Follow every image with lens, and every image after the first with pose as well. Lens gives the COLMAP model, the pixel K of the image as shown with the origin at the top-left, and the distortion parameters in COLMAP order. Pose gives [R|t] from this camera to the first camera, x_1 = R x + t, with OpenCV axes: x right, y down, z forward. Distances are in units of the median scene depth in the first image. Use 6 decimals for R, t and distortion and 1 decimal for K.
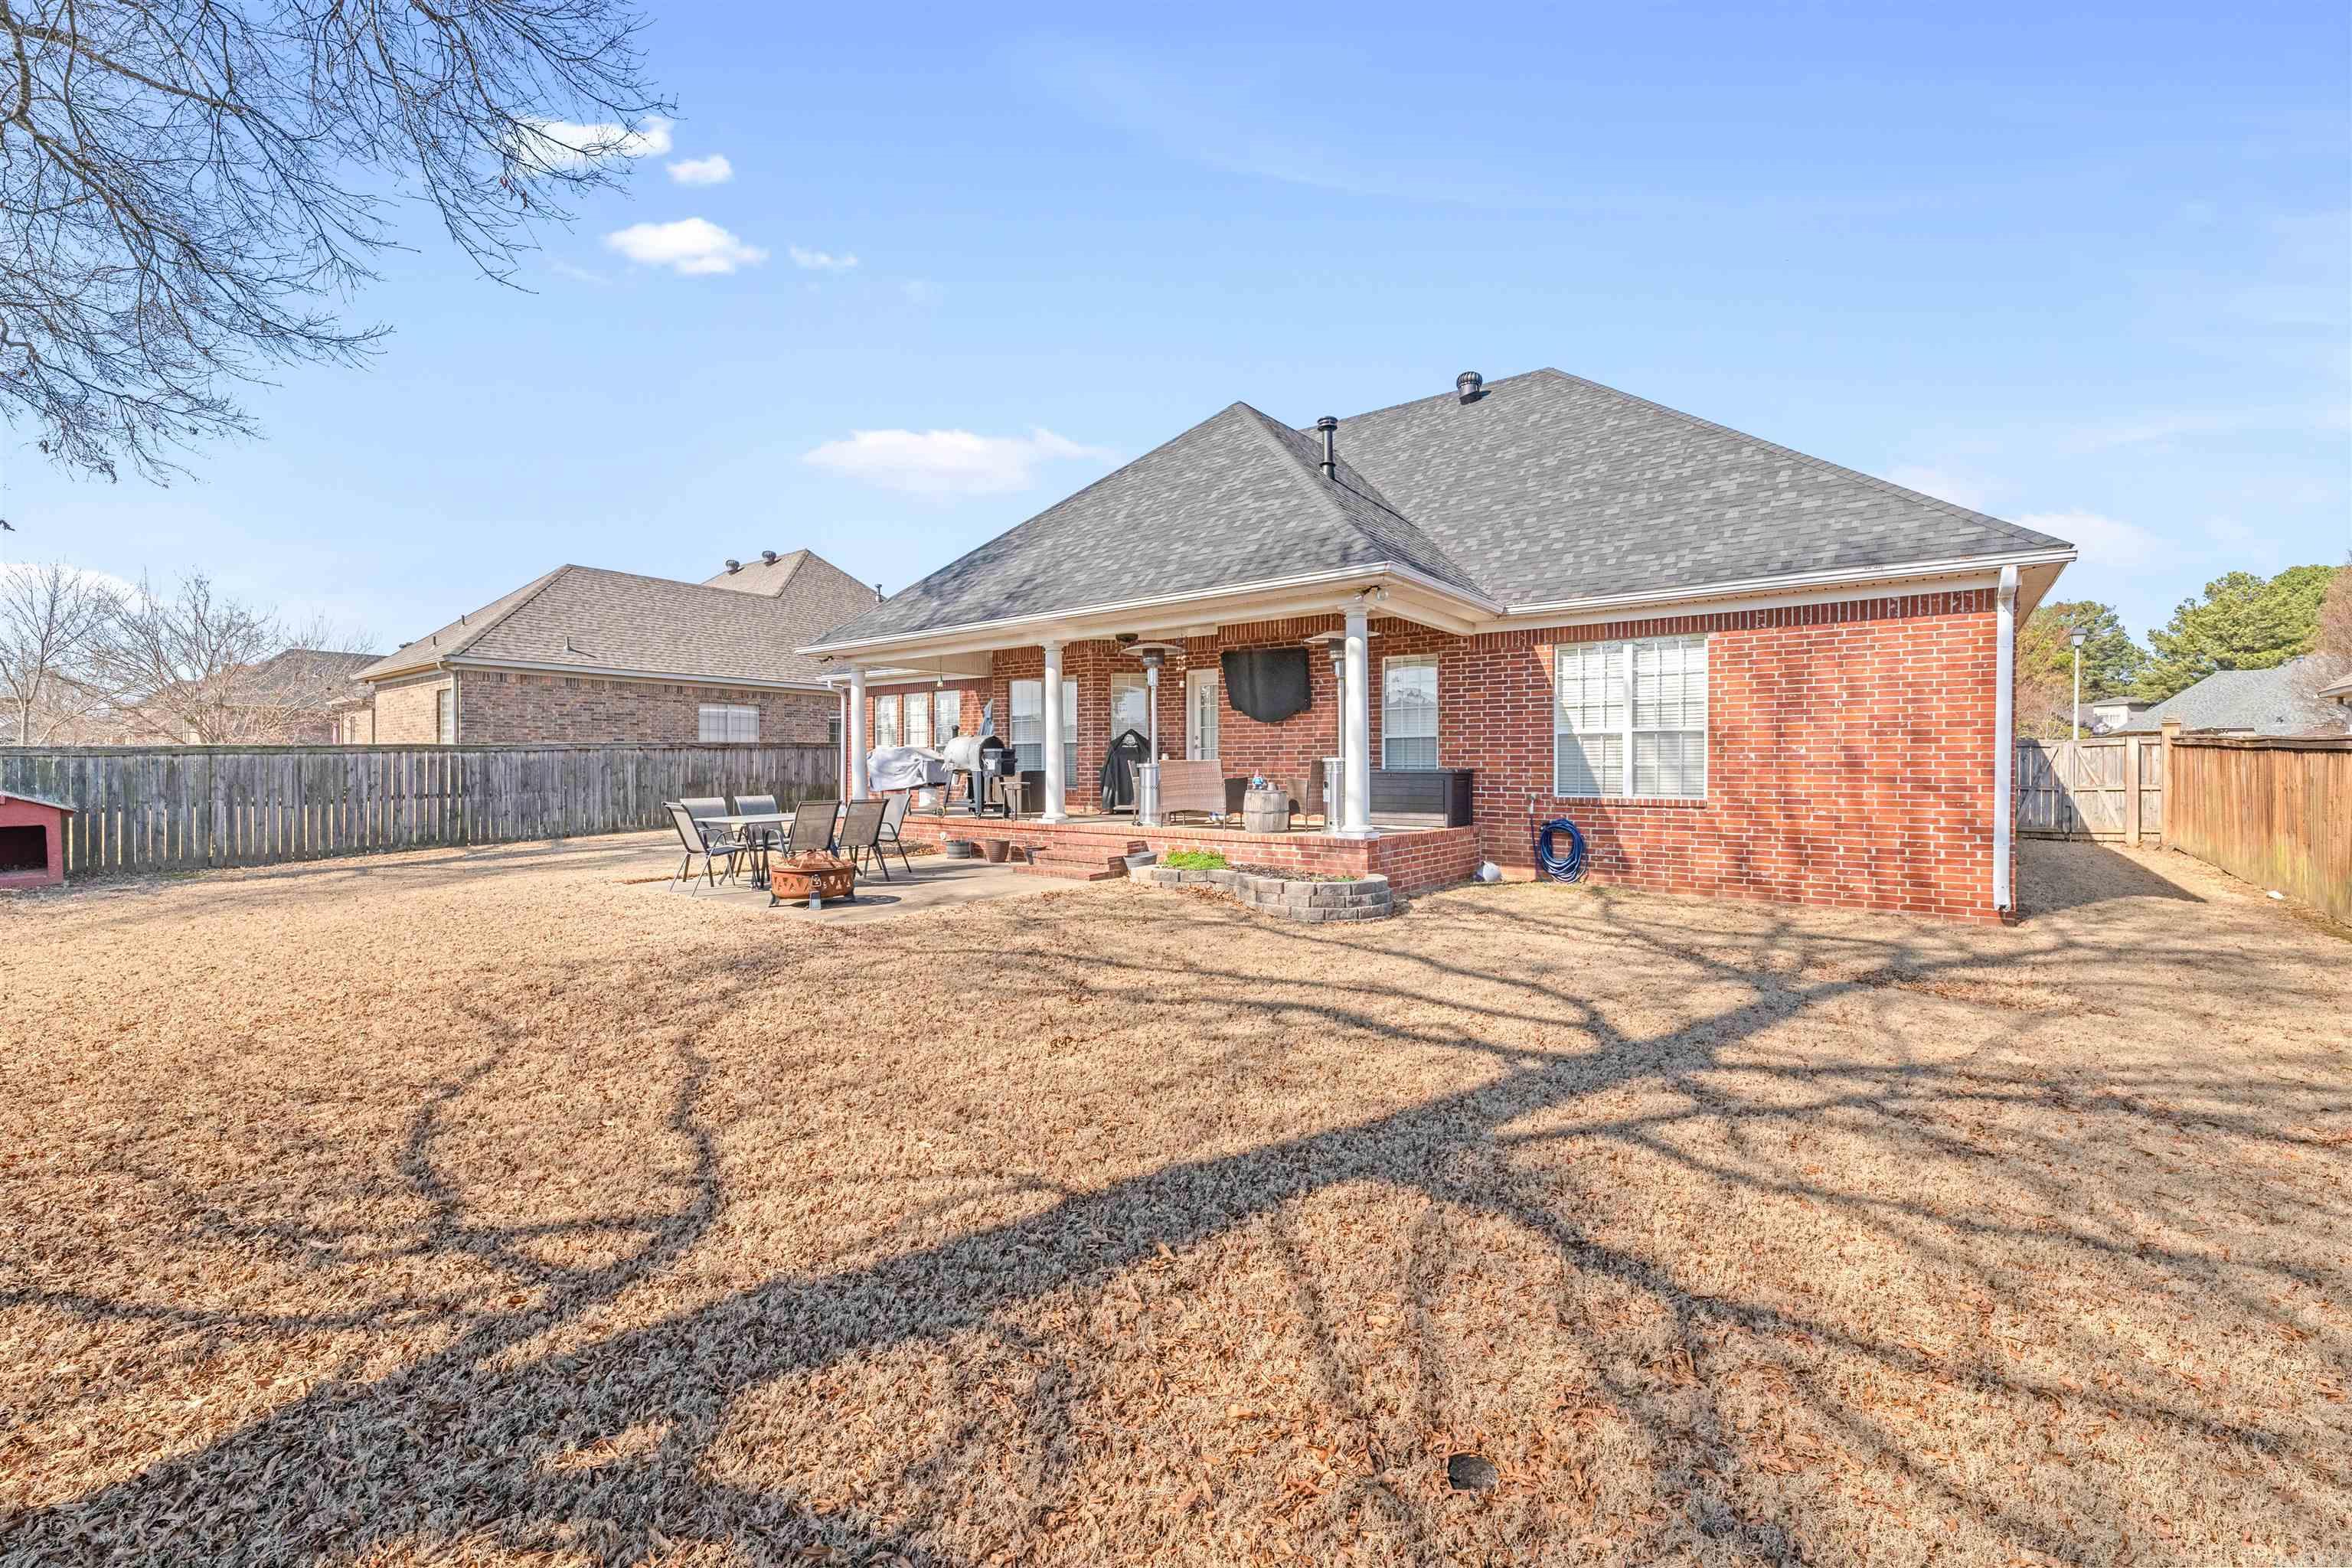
lens RADIAL K [[971.0, 0, 1173.4], [0, 971.0, 769.8], [0, 0, 1]] dist [0.006777, -0.002847]
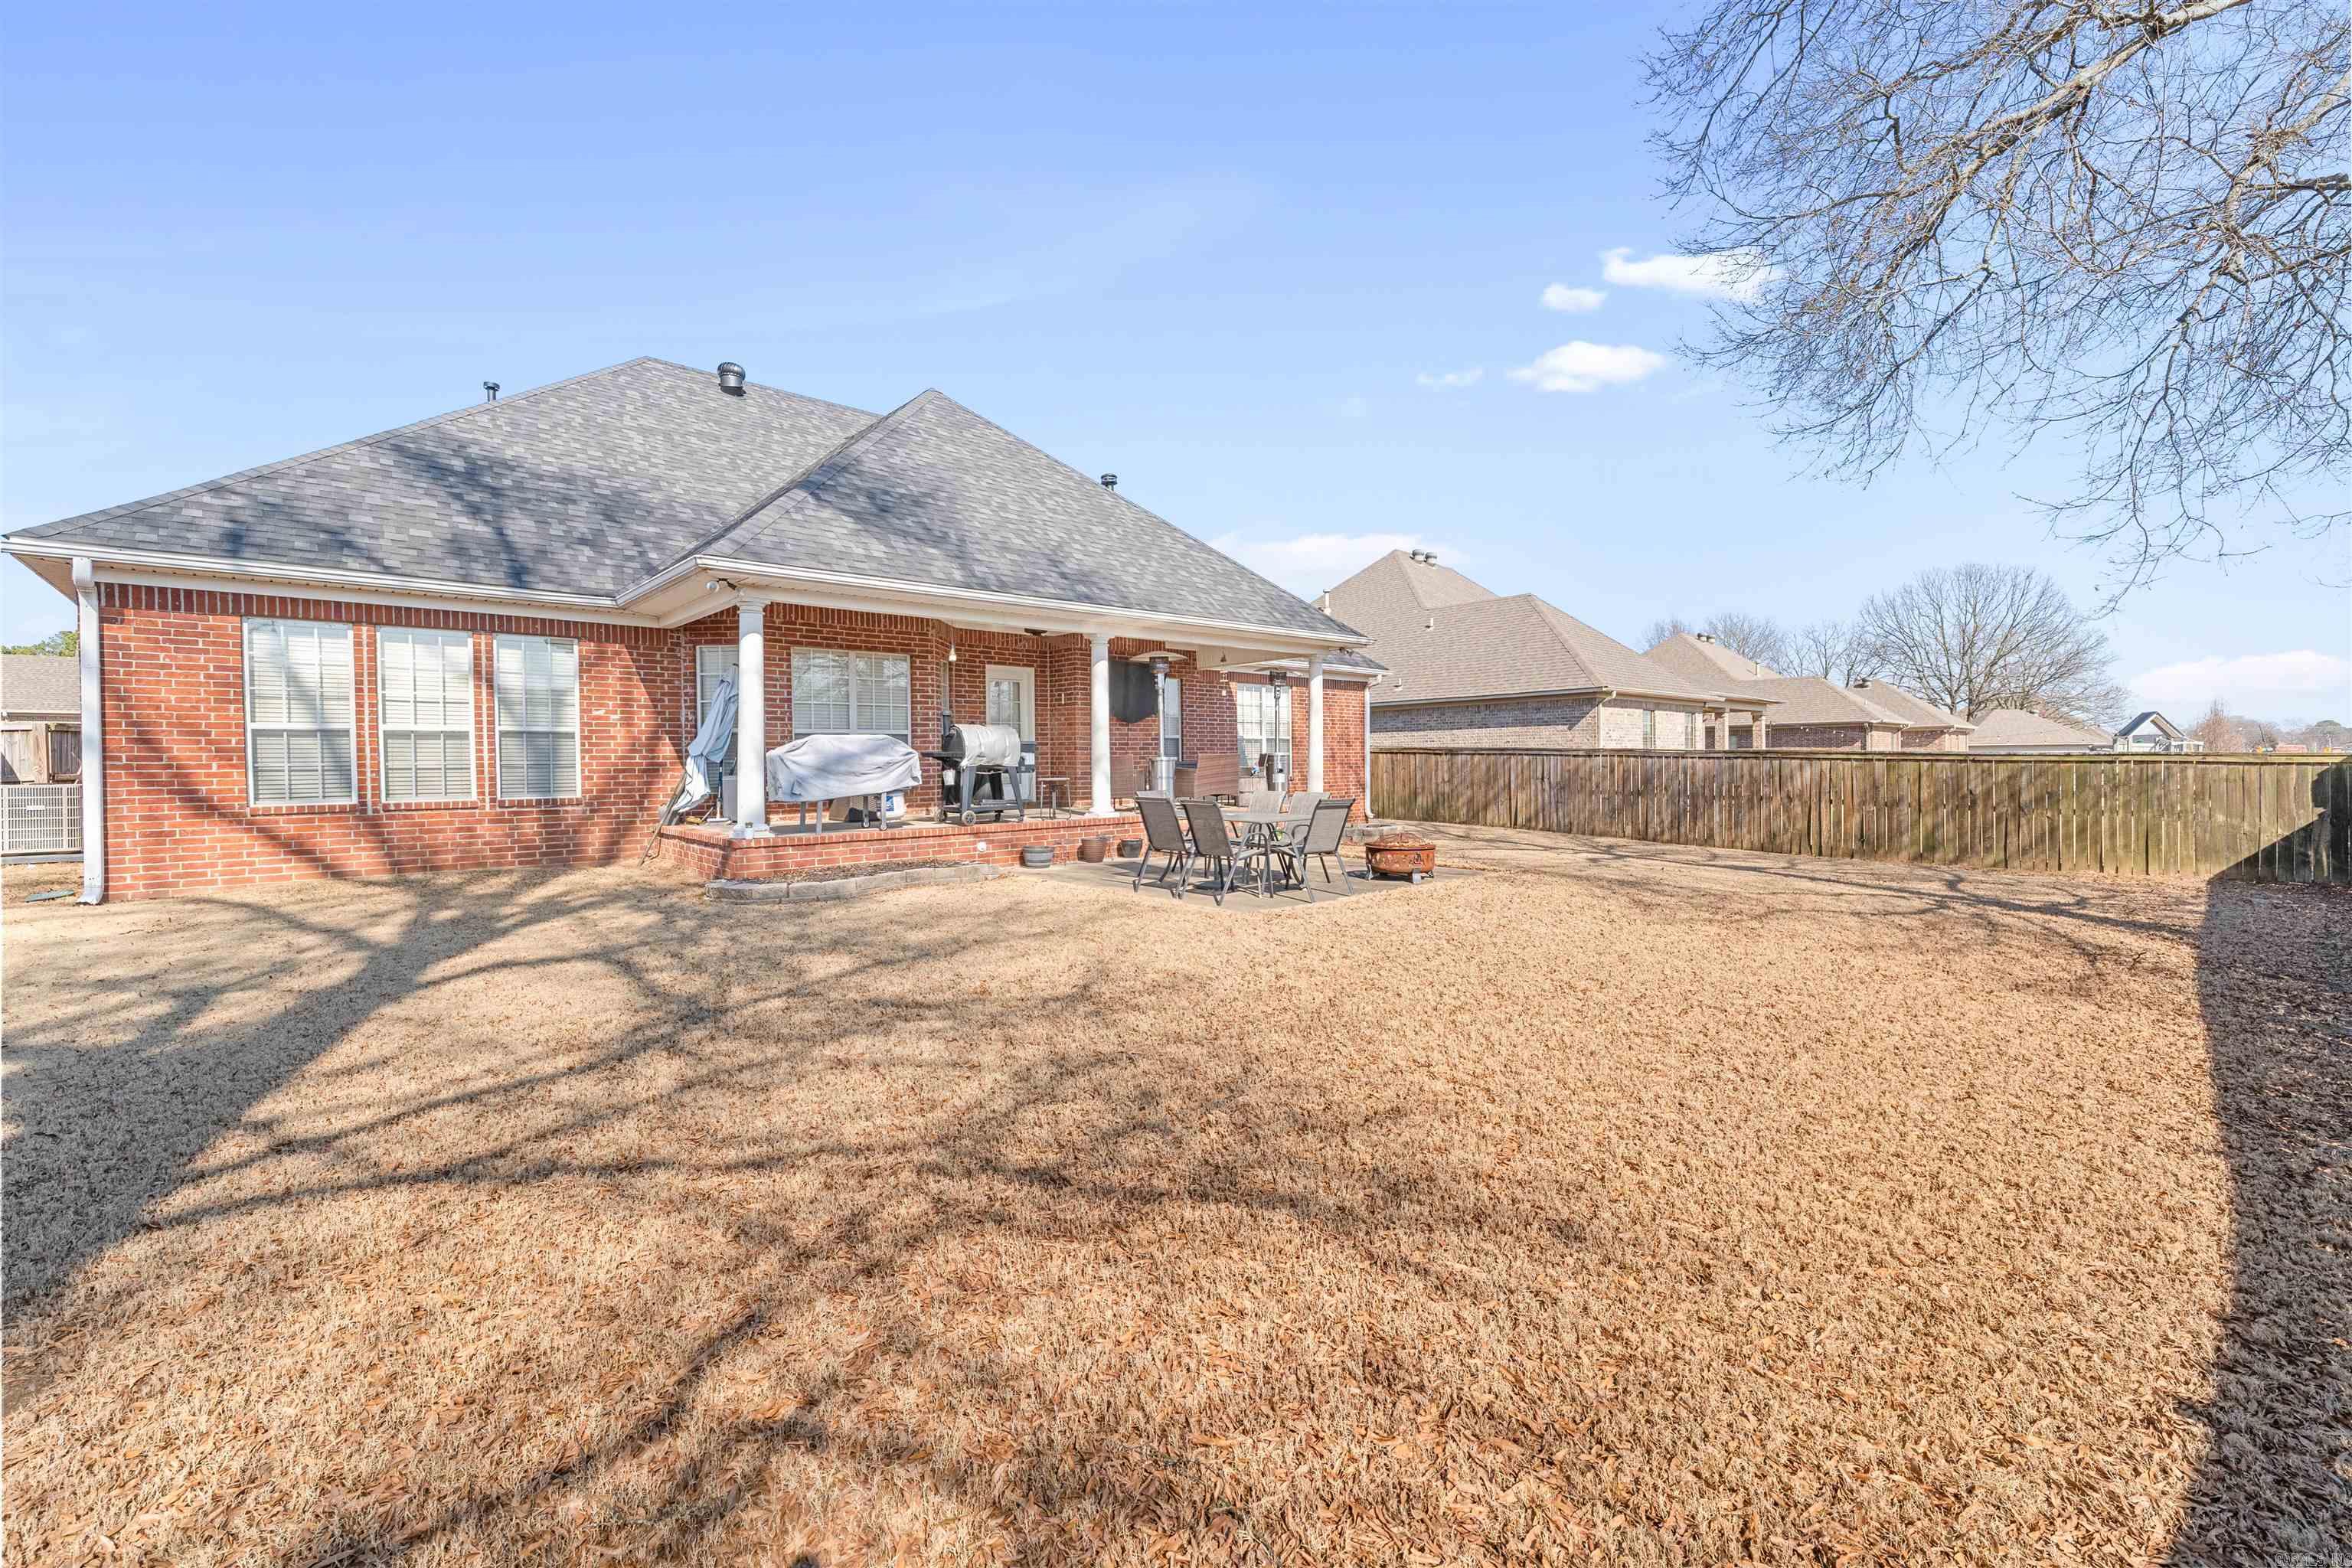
lens RADIAL K [[971.0, 0, 1169.6], [0, 971.0, 778.2], [0, 0, 1]] dist [0.006777, -0.002847]
pose [[0.184178, -0.020067, 0.982688, -0.808970], [0.016573, 0.999713, 0.017308, 0.000262], [-0.982753, 0.013098, 0.184458, 0.533731]]
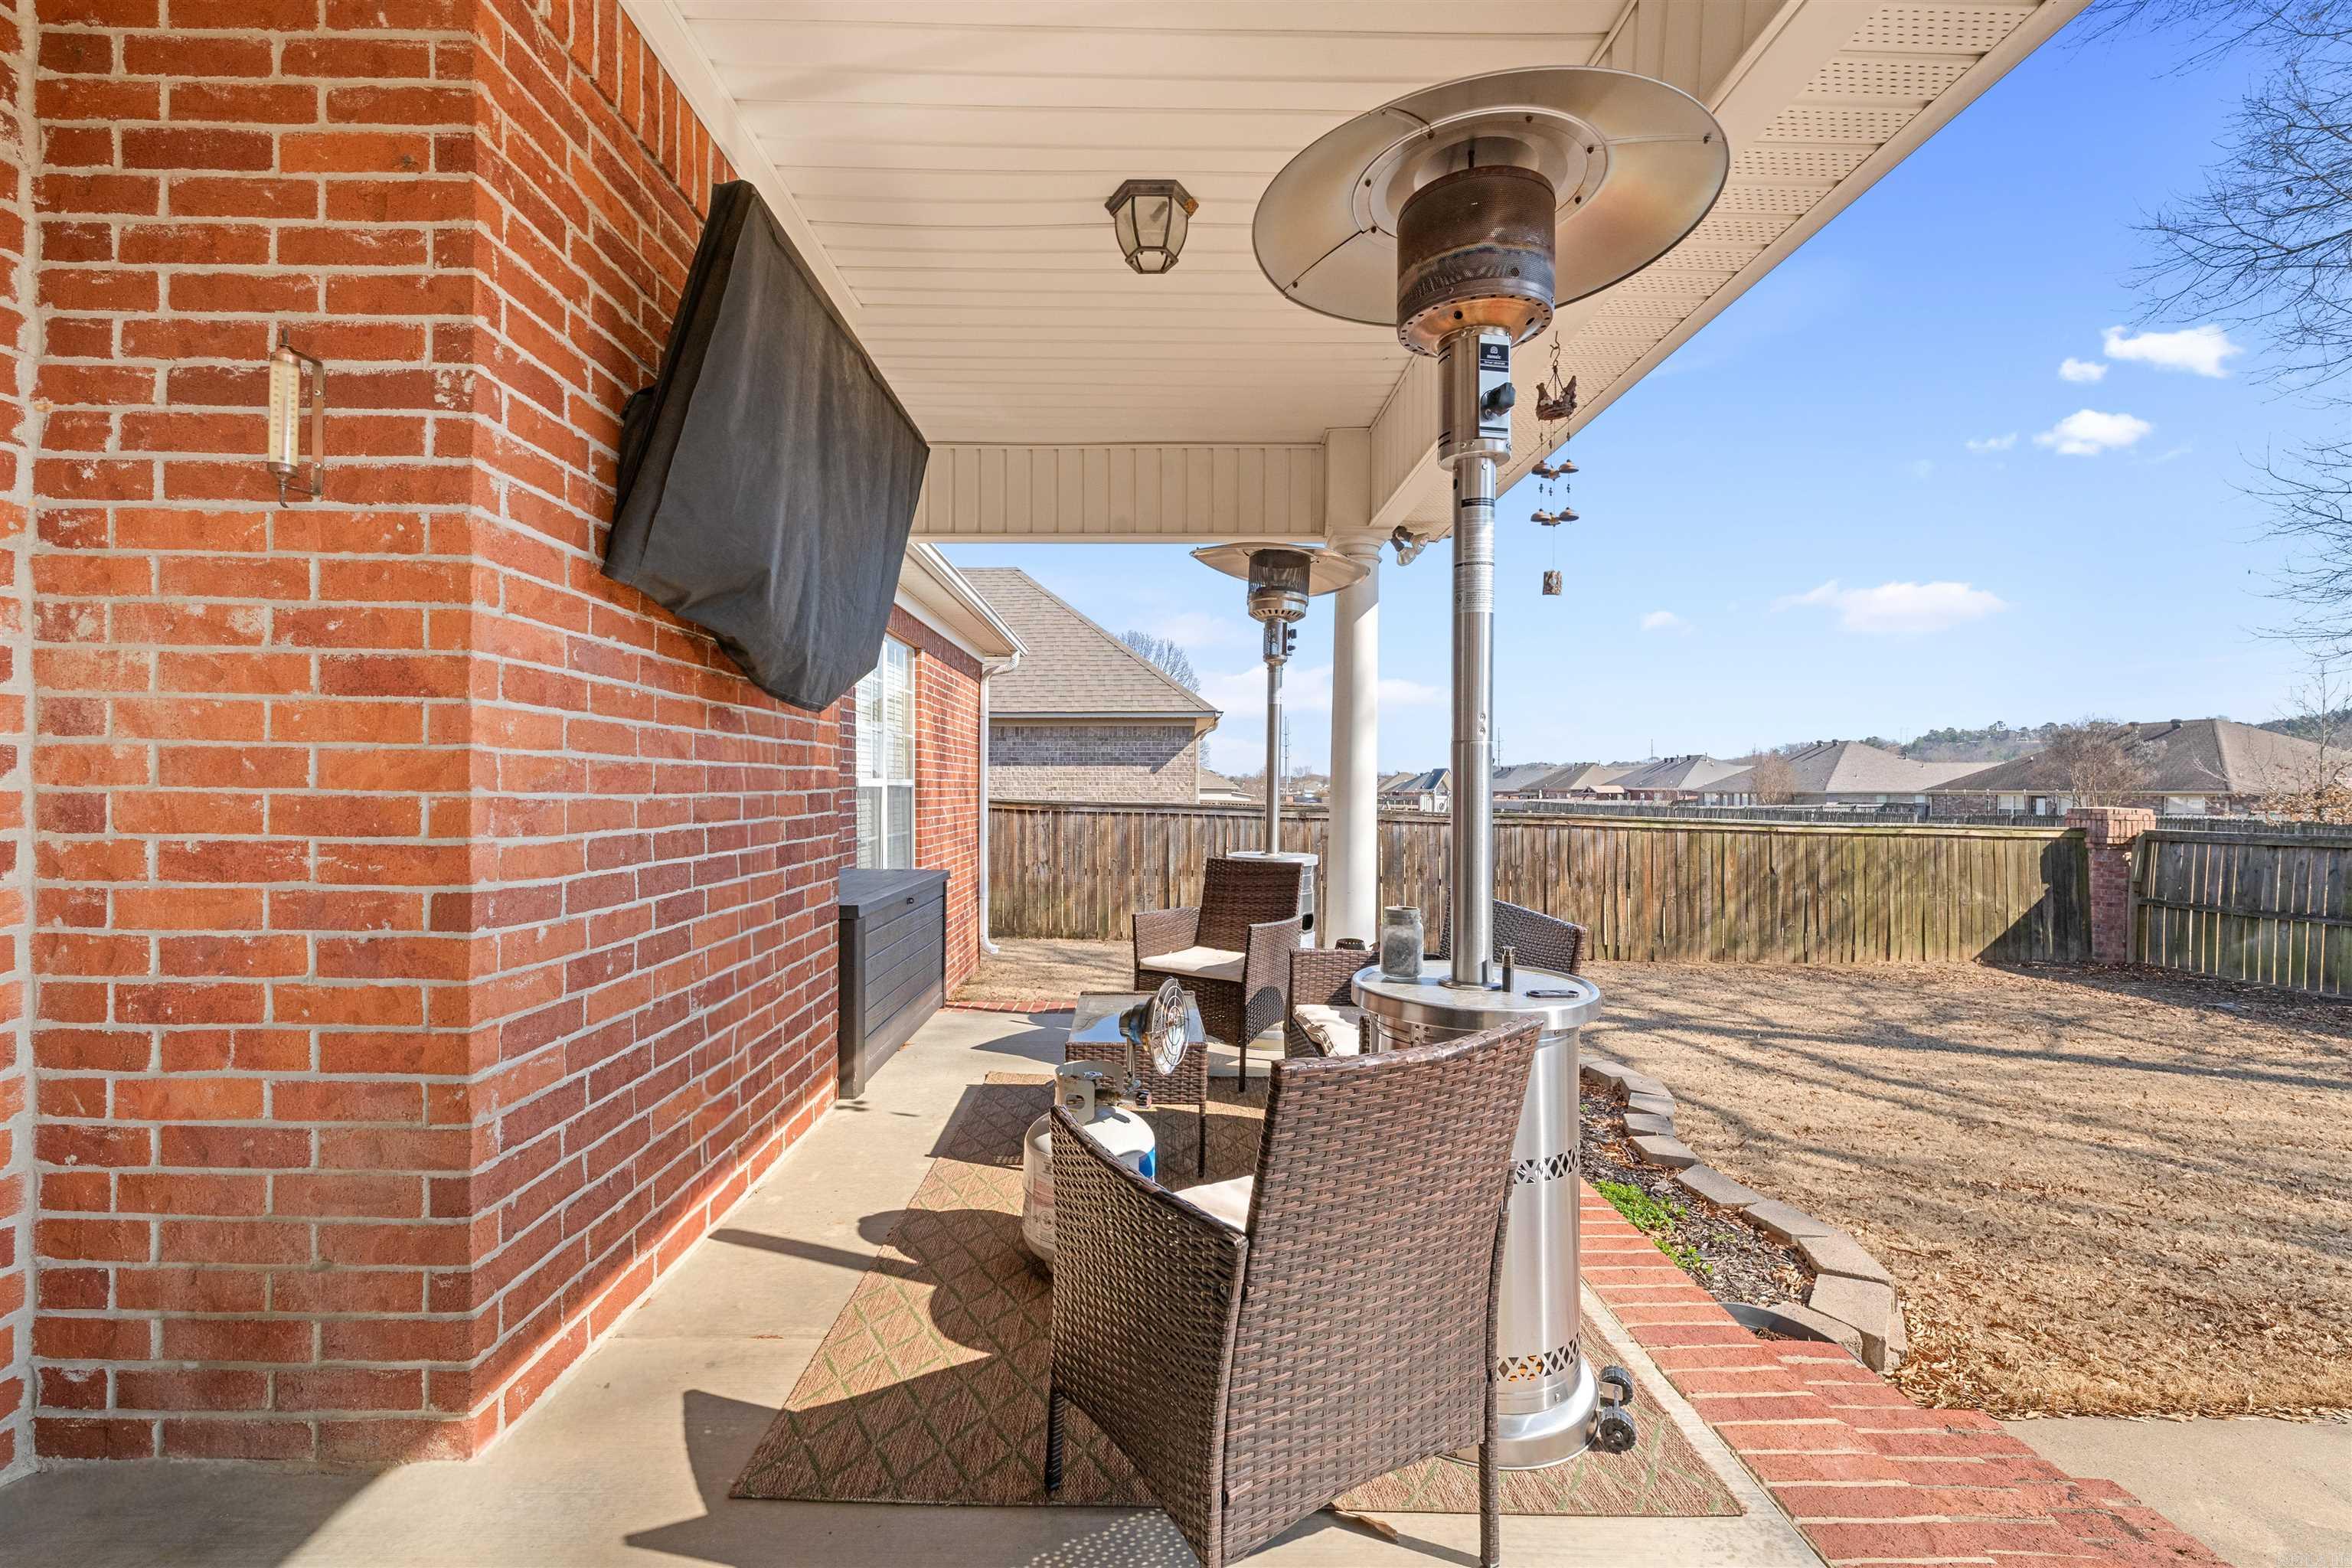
lens RADIAL K [[971.0, 0, 1166.7], [0, 971.0, 782.7], [0, 0, 1]] dist [0.006777, -0.002847]
pose [[-0.612325, -0.000507, 0.790606, -0.082297], [0.000836, 0.999999, 0.001289, -0.026759], [-0.790606, 0.001450, -0.612324, 0.778791]]
